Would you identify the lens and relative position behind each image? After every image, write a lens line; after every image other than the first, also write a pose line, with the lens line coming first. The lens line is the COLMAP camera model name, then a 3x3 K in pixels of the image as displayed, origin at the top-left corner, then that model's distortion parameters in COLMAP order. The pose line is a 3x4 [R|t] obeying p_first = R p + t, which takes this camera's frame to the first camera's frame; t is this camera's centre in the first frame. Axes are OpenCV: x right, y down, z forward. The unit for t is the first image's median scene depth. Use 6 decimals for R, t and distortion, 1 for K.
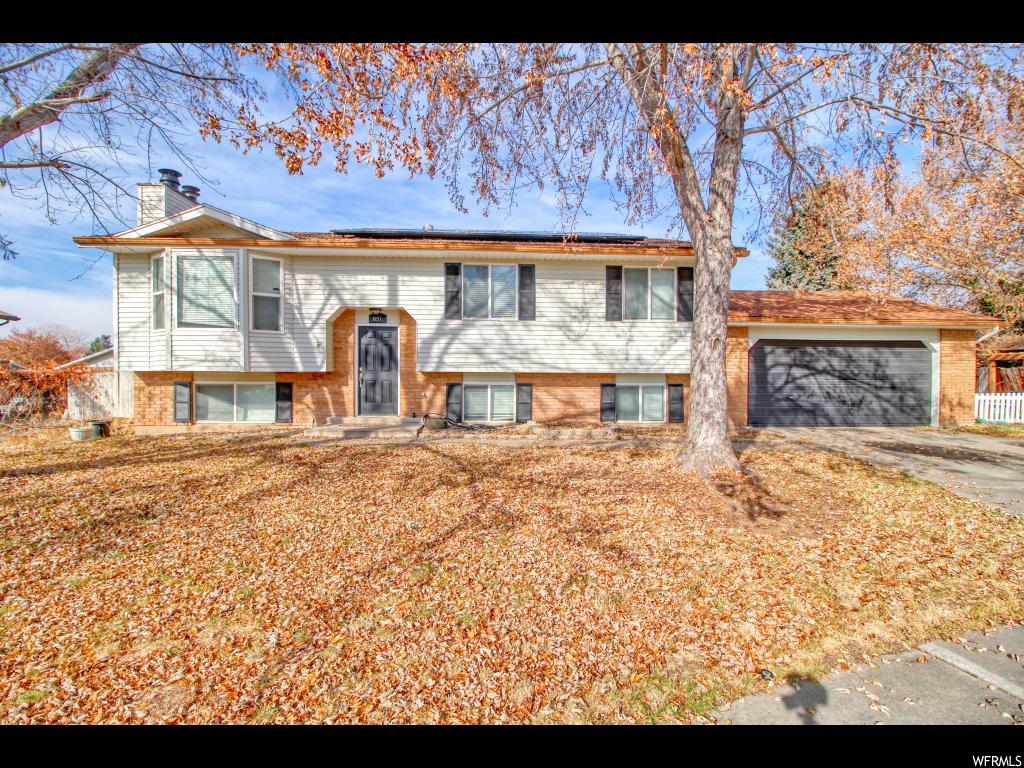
lens RADIAL K [[457.1, 0, 512.0], [0, 457.1, 384.0], [0, 0, 1]] dist [-0.003702, -0.000509]
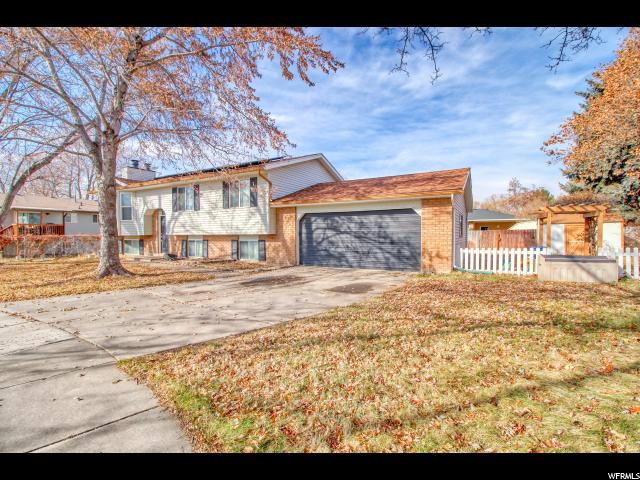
lens RADIAL K [[313.7, 0, 320.0], [0, 313.7, 240.0], [0, 0, 1]] dist [0.001670, 0.000001]
pose [[0.836920, -0.000084, -0.547325, 1.214432], [-0.002045, 0.999993, -0.003279, 0.002706], [0.547321, 0.003863, 0.836914, 0.067900]]
